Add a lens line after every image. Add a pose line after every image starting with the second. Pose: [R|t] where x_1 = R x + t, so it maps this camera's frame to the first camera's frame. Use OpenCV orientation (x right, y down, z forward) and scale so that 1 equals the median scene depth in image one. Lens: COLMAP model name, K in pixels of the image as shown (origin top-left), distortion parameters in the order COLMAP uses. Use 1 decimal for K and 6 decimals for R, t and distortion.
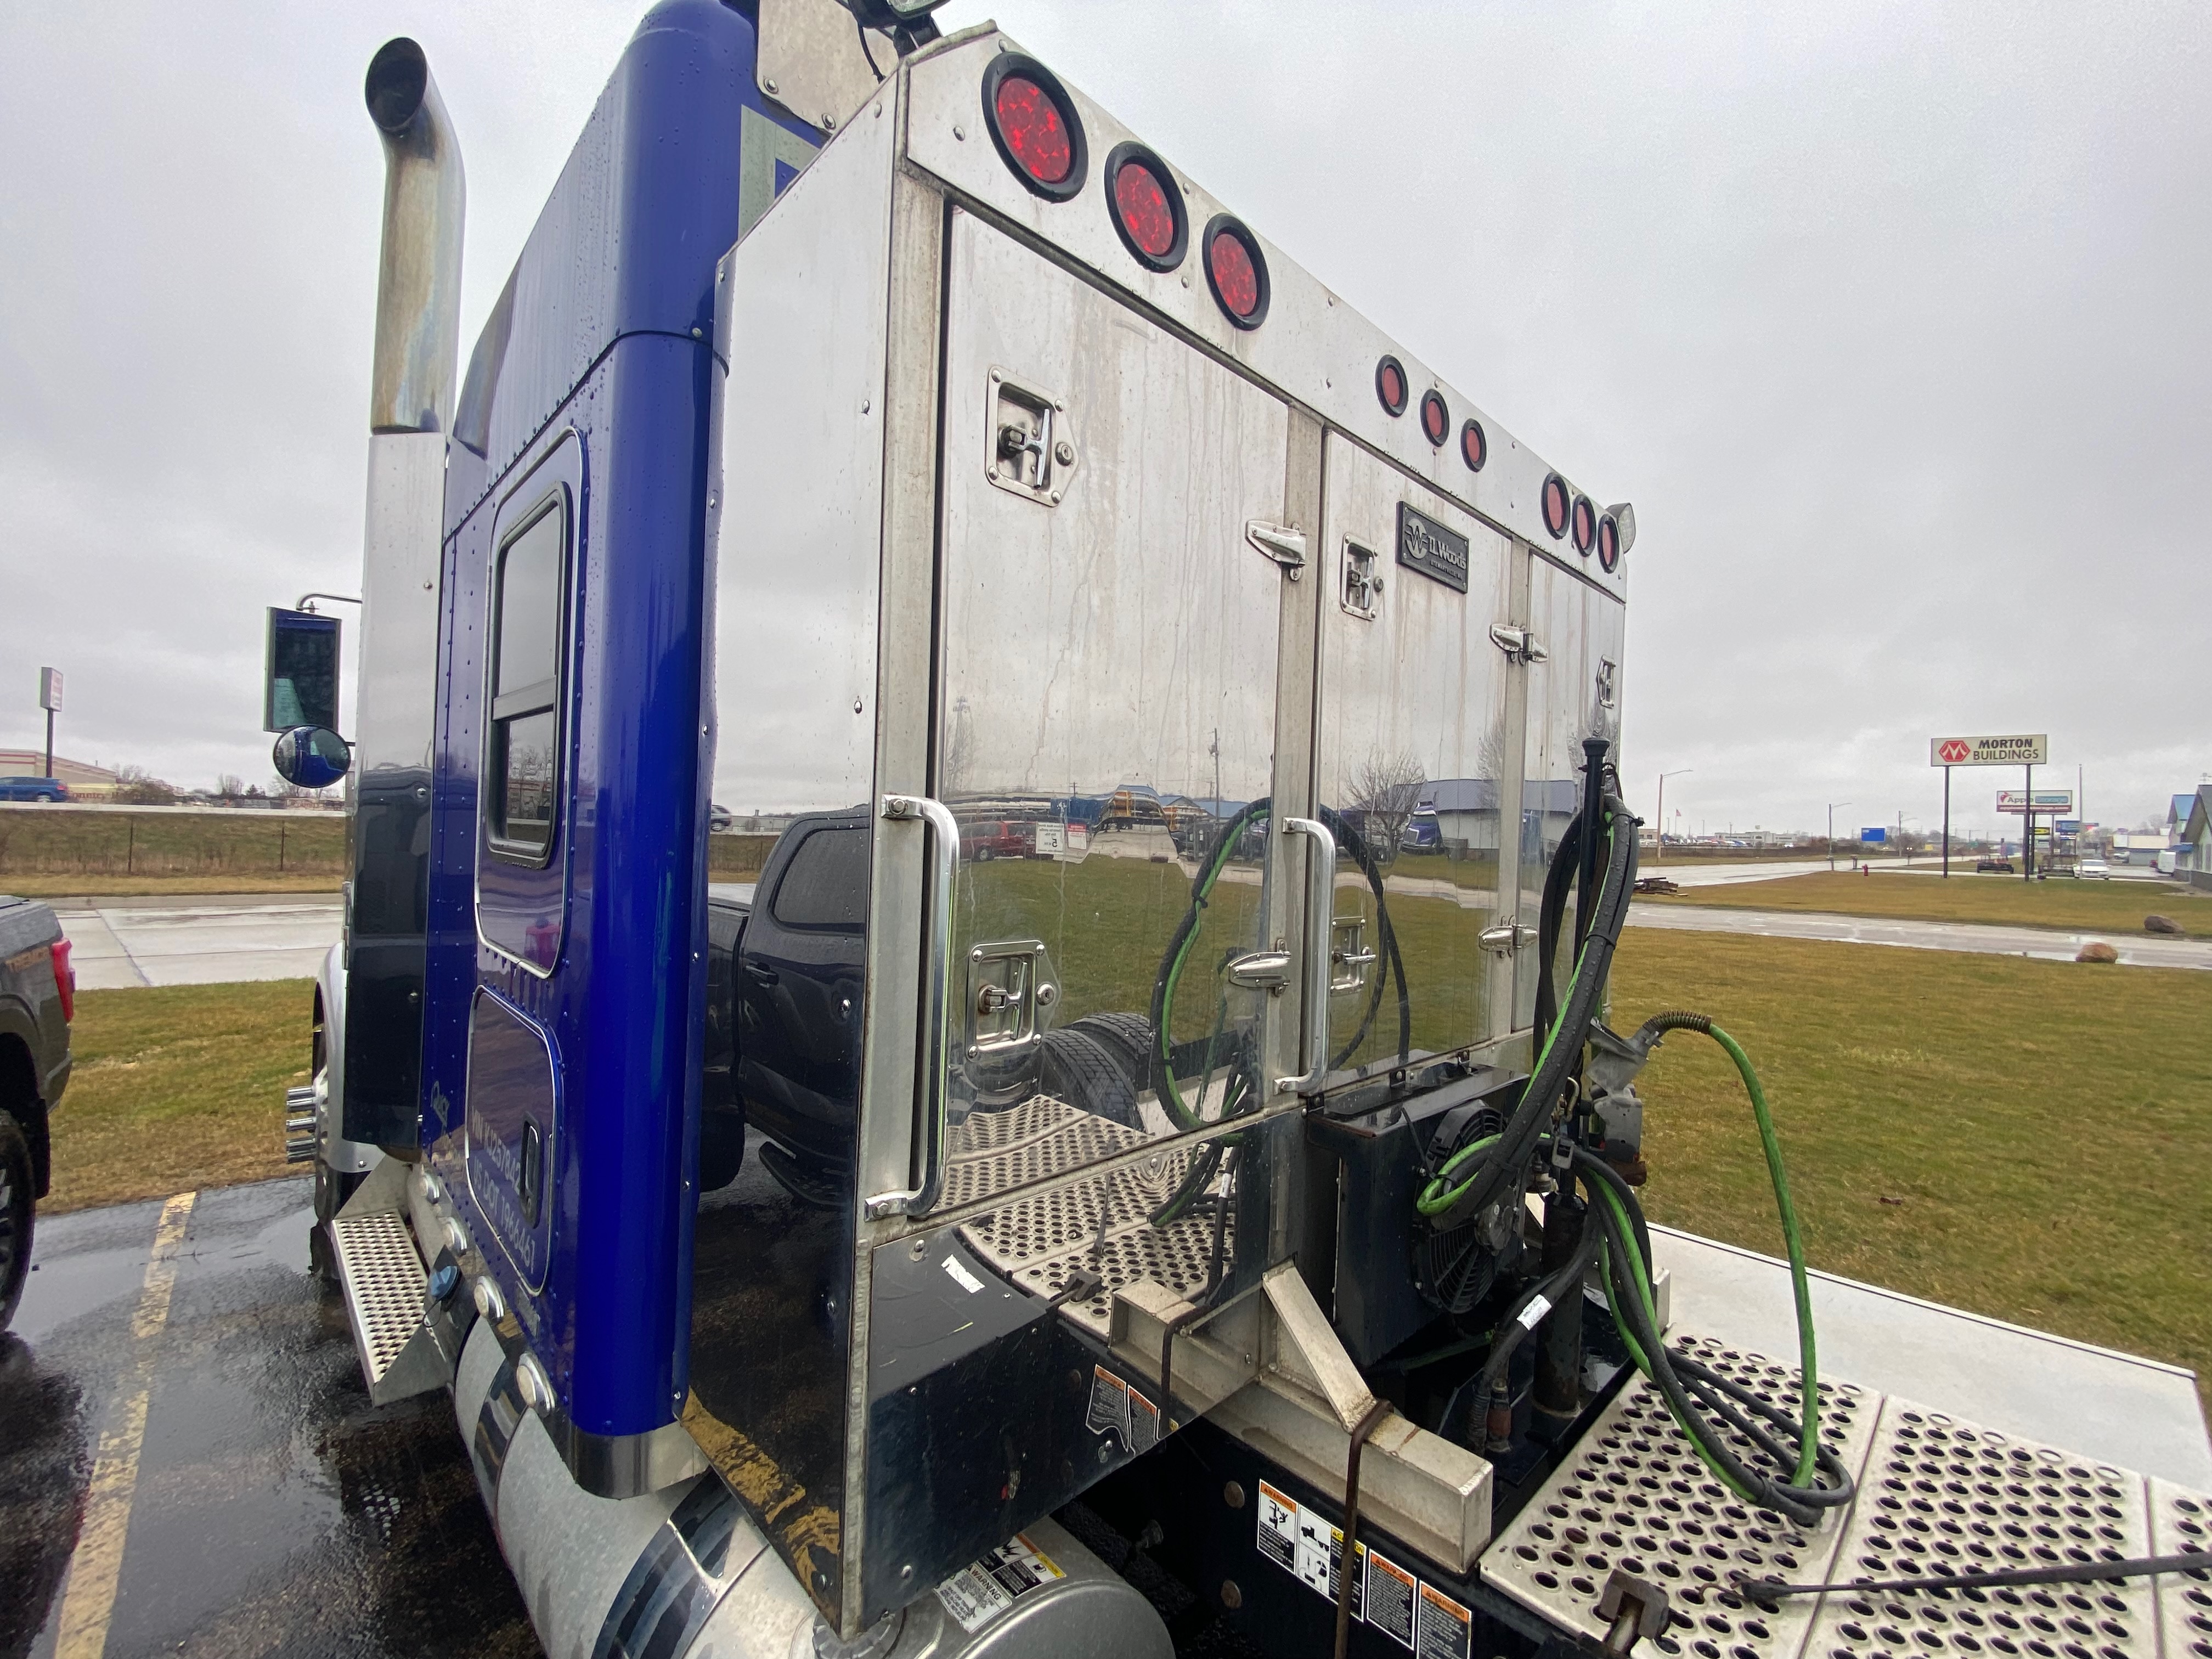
lens RADIAL K [[903.2, 0, 1080.0], [0, 903.2, 821.3], [0, 0, 1]] dist [-0.000502, -0.000114]
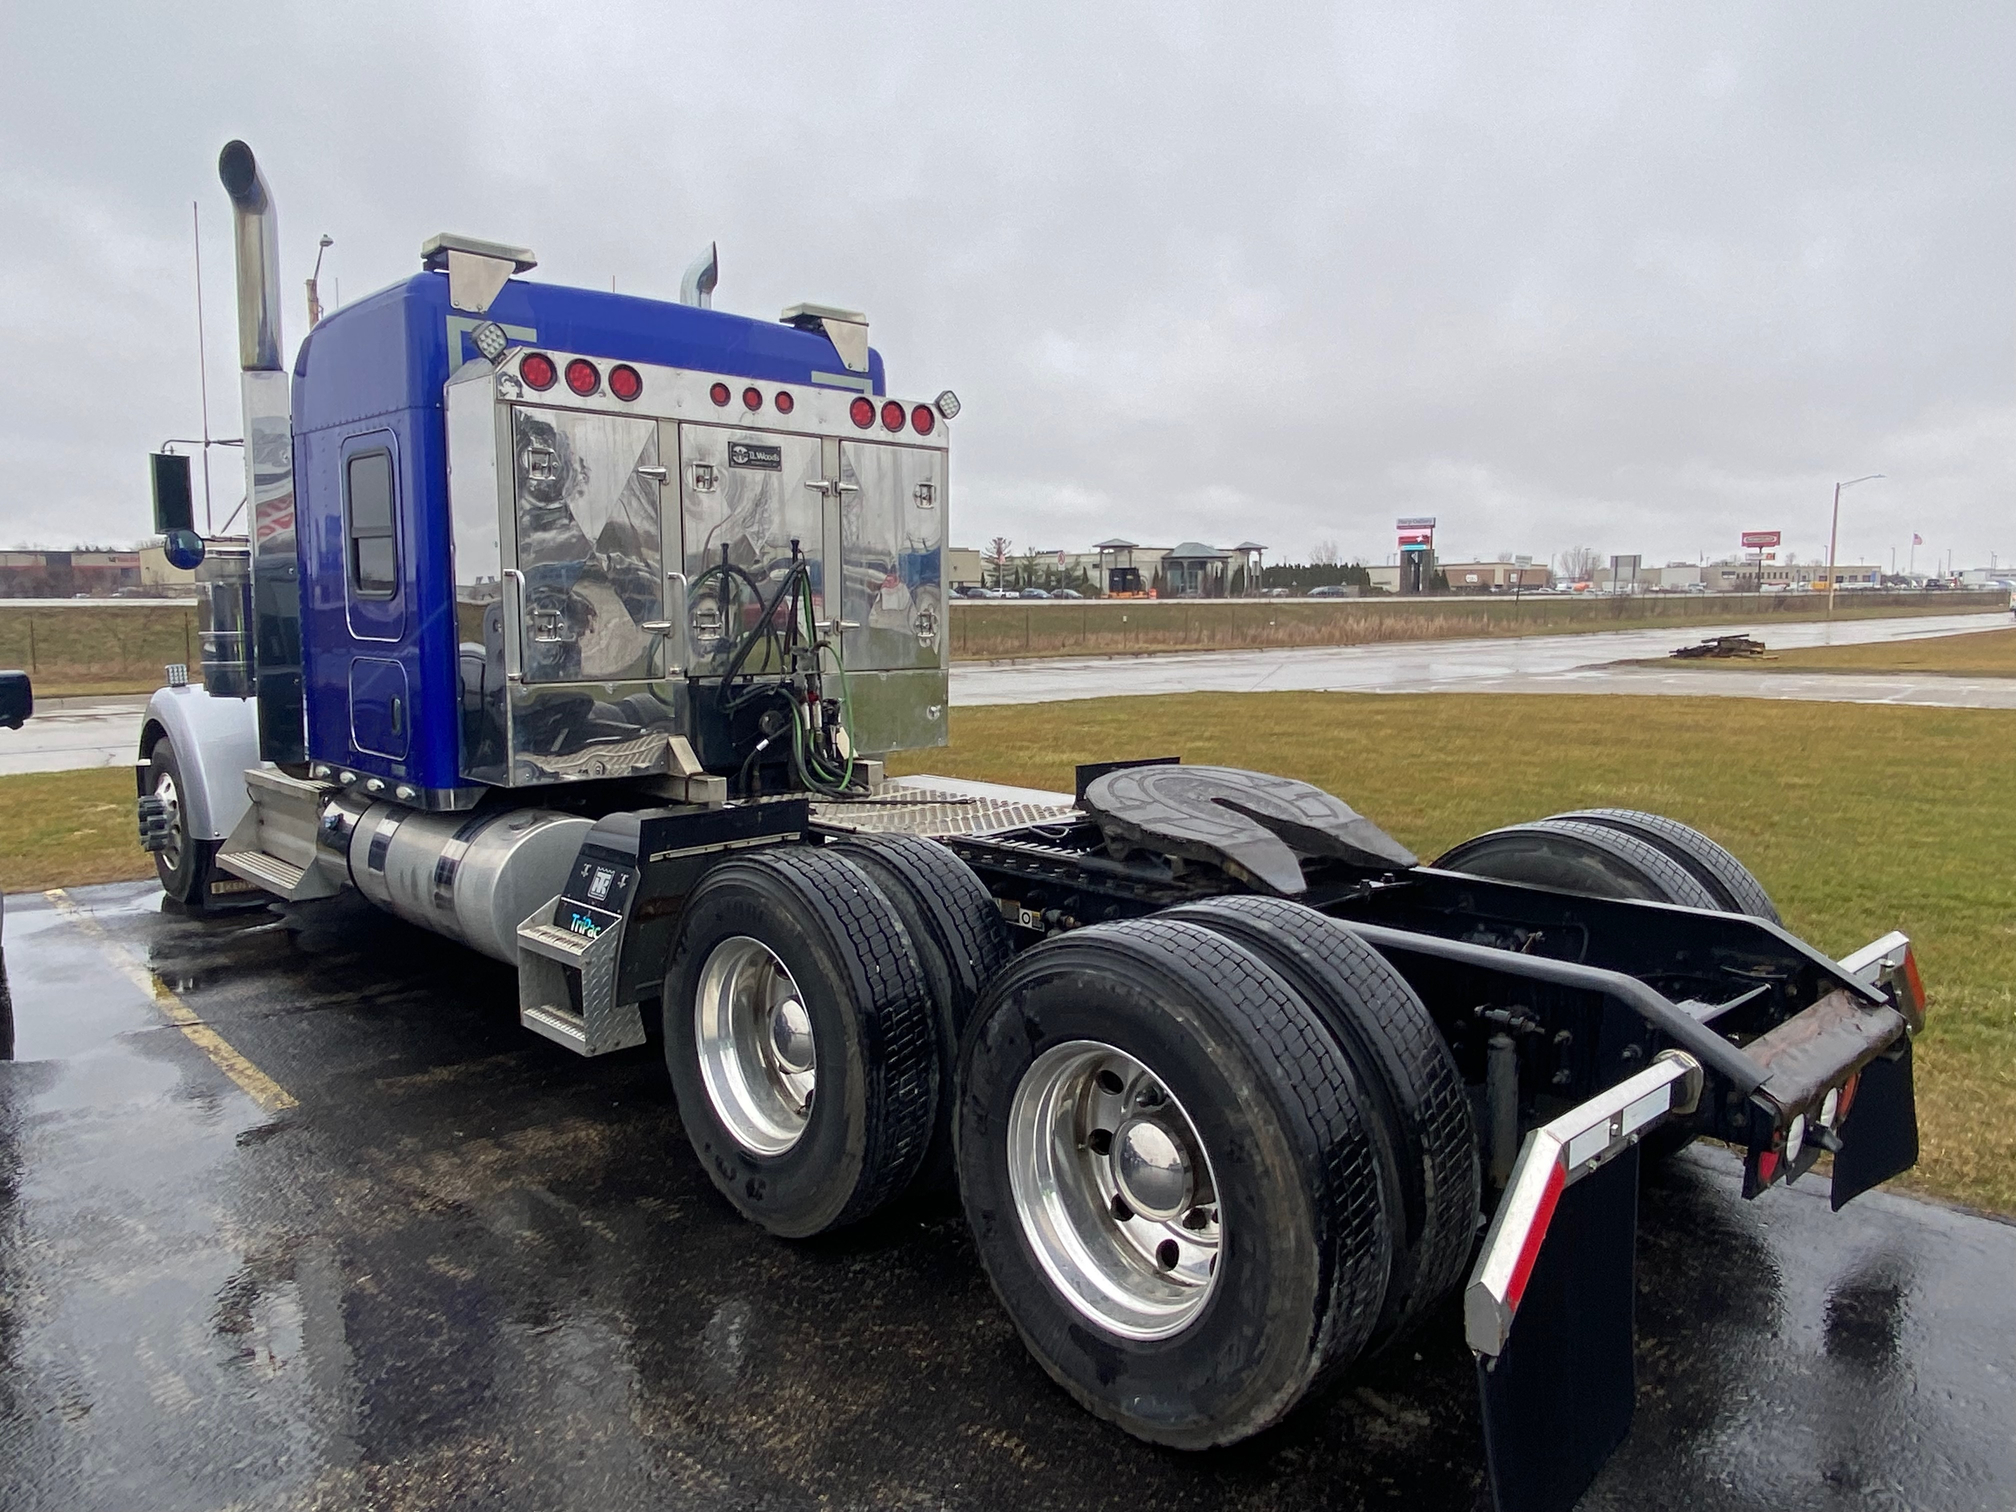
lens RADIAL K [[1338.4, 0, 1008.0], [0, 1338.4, 756.0], [0, 0, 1]] dist [0.022171, 0.001303]
pose [[0.999479, -0.030277, 0.011170, 0.992973], [0.028654, 0.991815, 0.124425, 0.058942], [-0.014846, -0.124040, 0.992166, -2.595519]]
